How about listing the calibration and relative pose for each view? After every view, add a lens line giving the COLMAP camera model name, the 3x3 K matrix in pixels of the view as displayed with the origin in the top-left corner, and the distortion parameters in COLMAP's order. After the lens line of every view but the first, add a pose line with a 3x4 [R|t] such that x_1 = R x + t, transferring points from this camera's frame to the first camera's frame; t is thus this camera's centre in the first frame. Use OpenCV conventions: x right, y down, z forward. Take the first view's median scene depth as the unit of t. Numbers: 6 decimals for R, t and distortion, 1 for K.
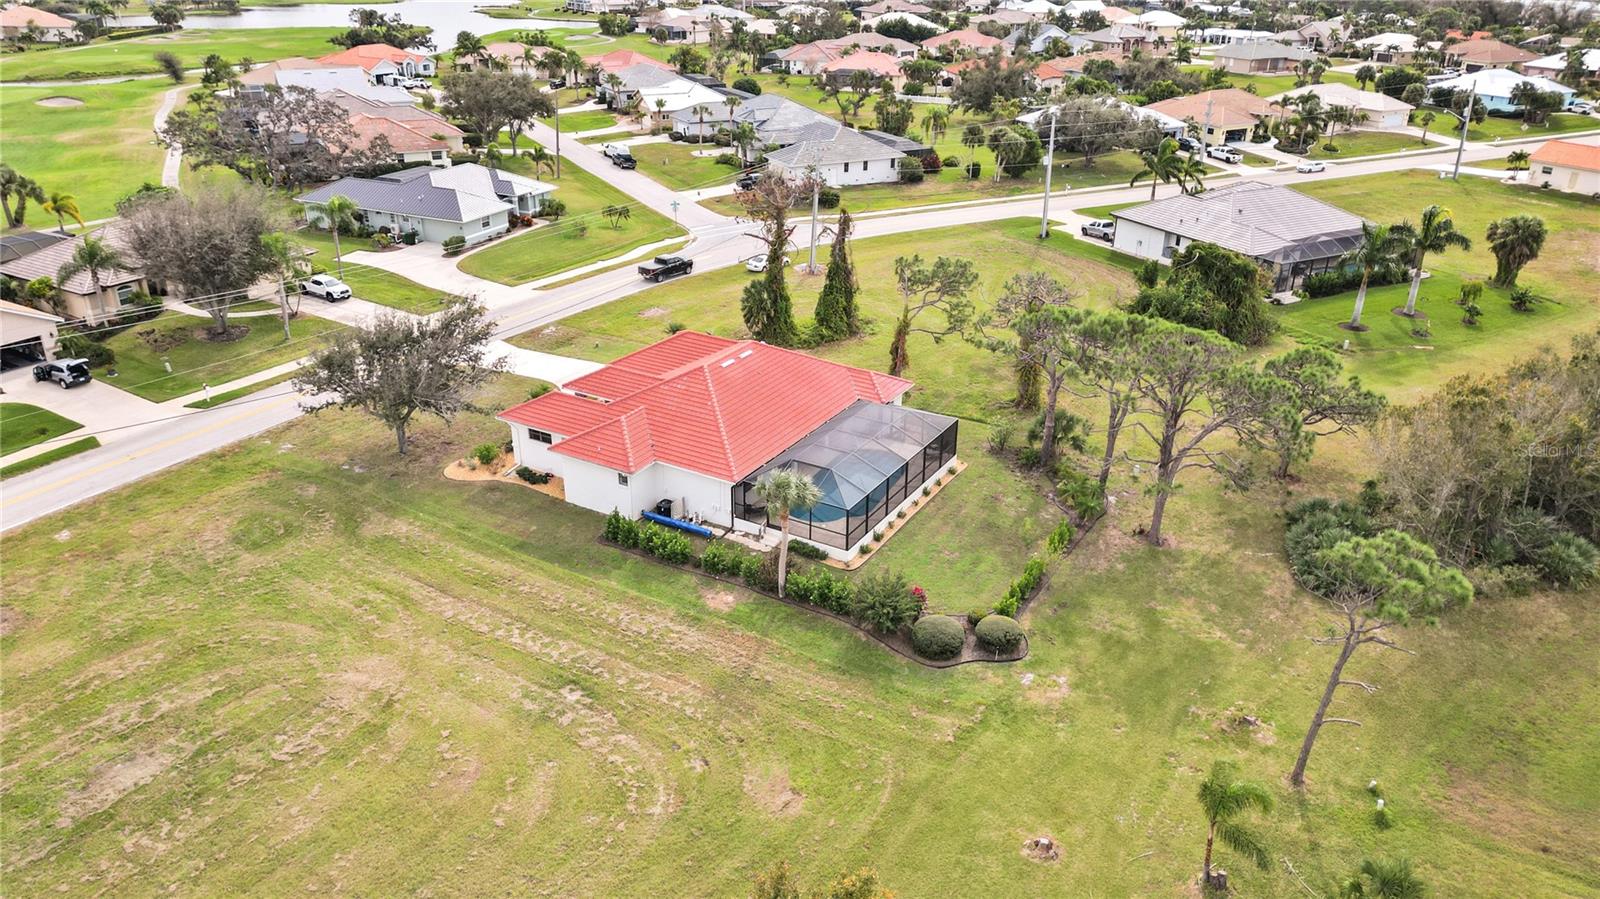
lens RADIAL K [[1135.7, 0, 800.0], [0, 1135.7, 449.5], [0, 0, 1]] dist [0.052231, -0.050939]
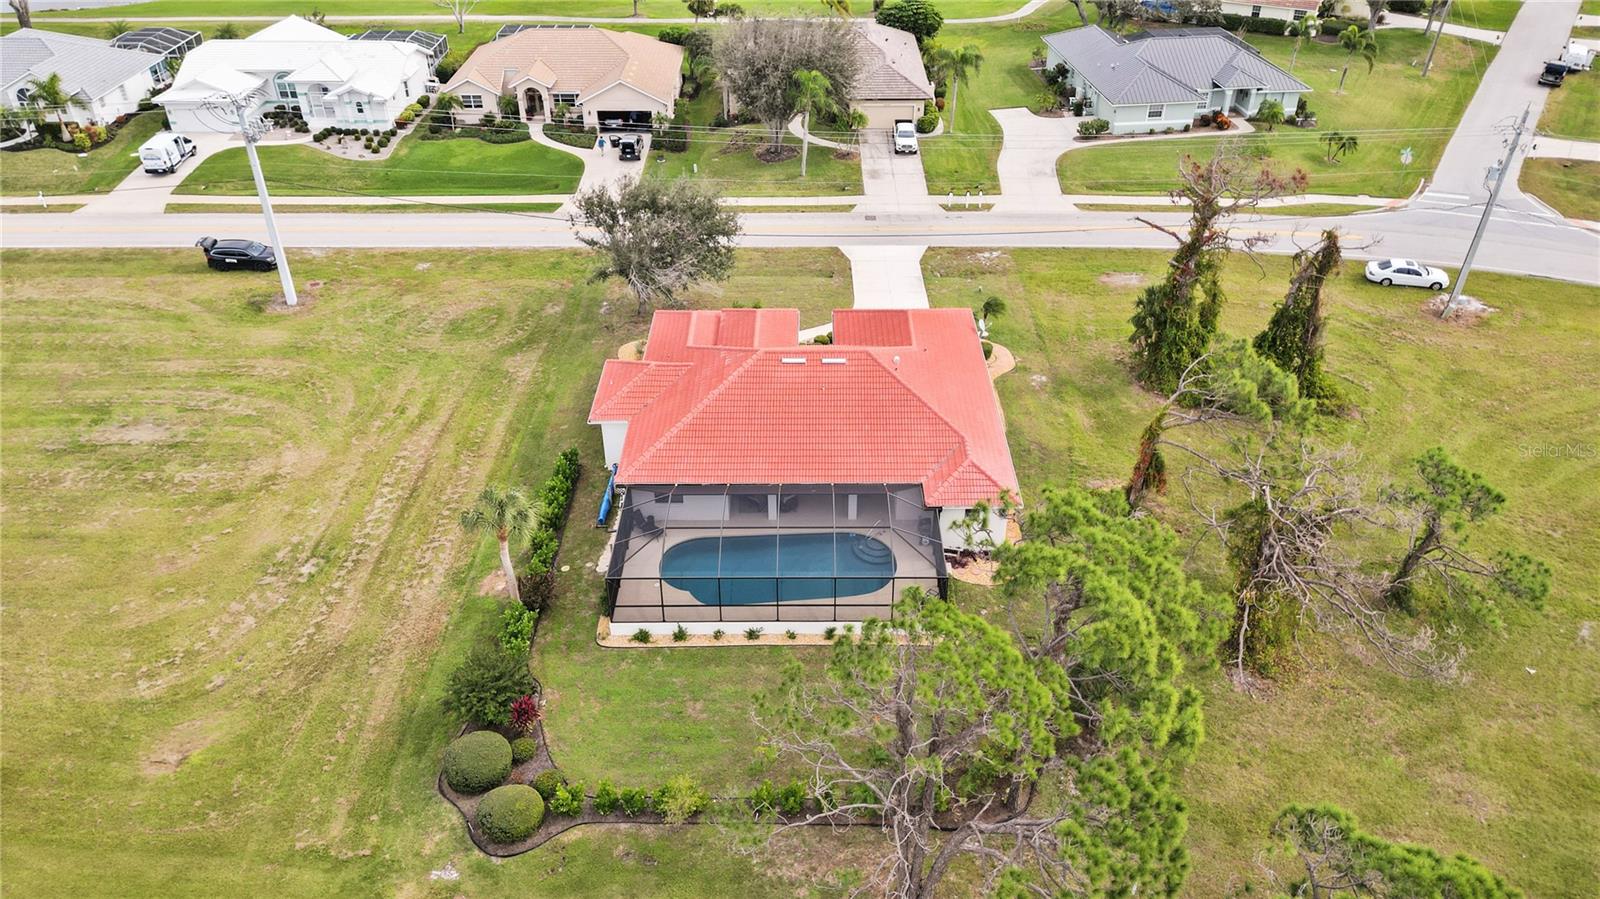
lens RADIAL K [[1135.7, 0, 800.0], [0, 1135.7, 449.5], [0, 0, 1]] dist [0.052231, -0.050939]
pose [[0.508486, 0.479556, -0.715170, 0.594463], [-0.349751, 0.873986, 0.337377, -0.322251], [0.786840, 0.078579, 0.612135, 0.534079]]
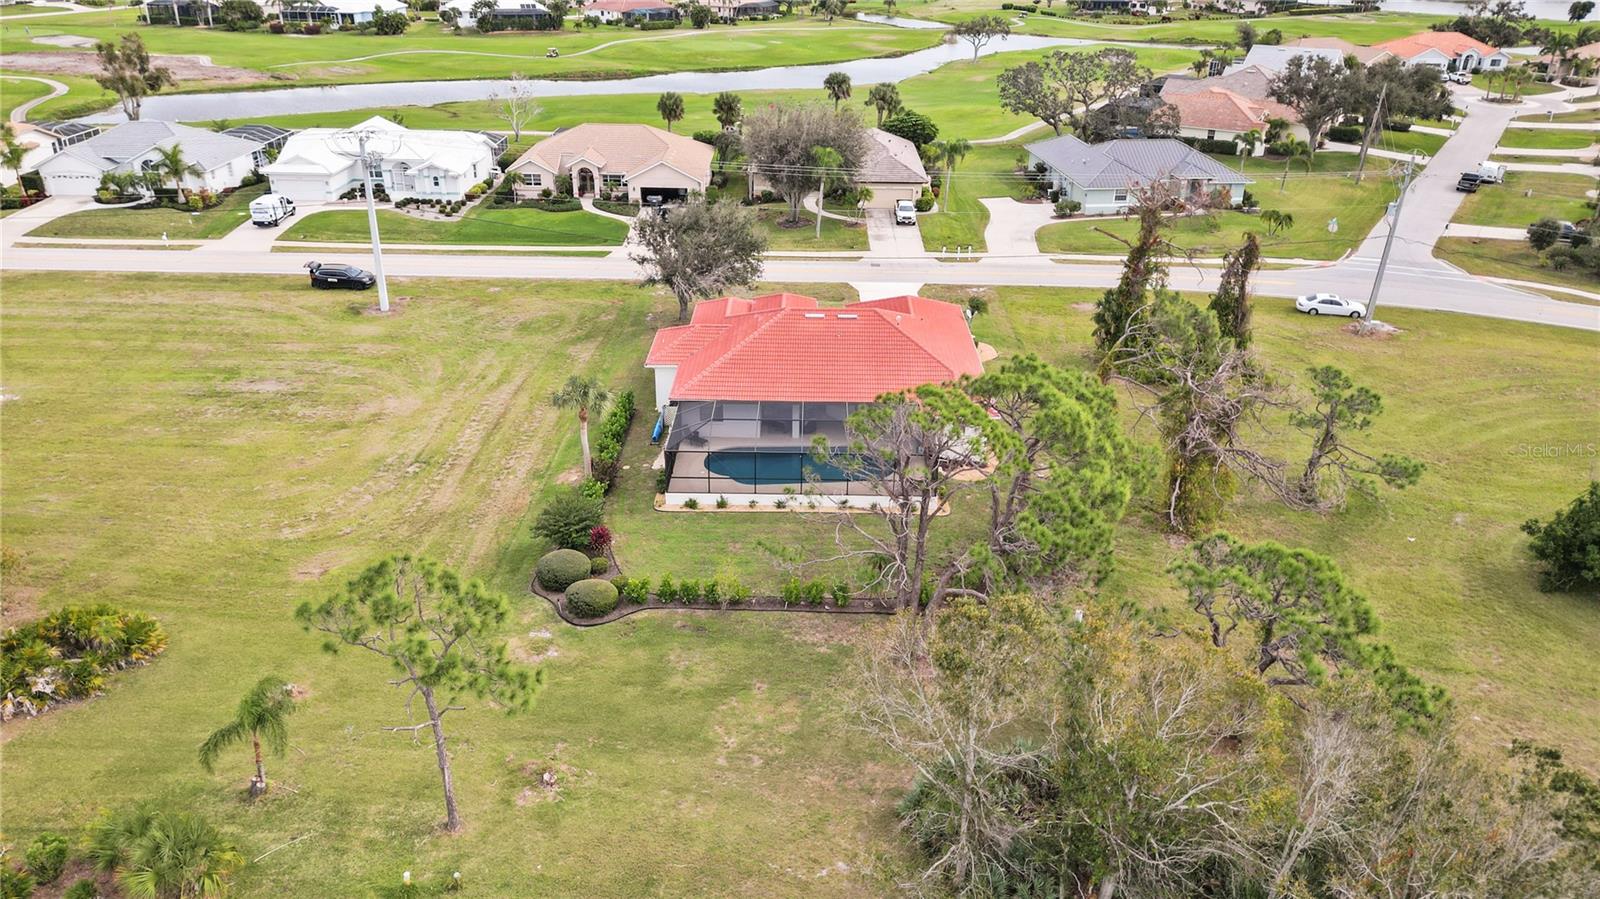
lens RADIAL K [[1135.7, 0, 800.0], [0, 1135.7, 449.5], [0, 0, 1]] dist [0.052231, -0.050939]
pose [[0.501657, 0.377513, -0.778347, 0.811611], [-0.366588, 0.907743, 0.204000, -0.185436], [0.783552, 0.182995, 0.593767, 0.433517]]
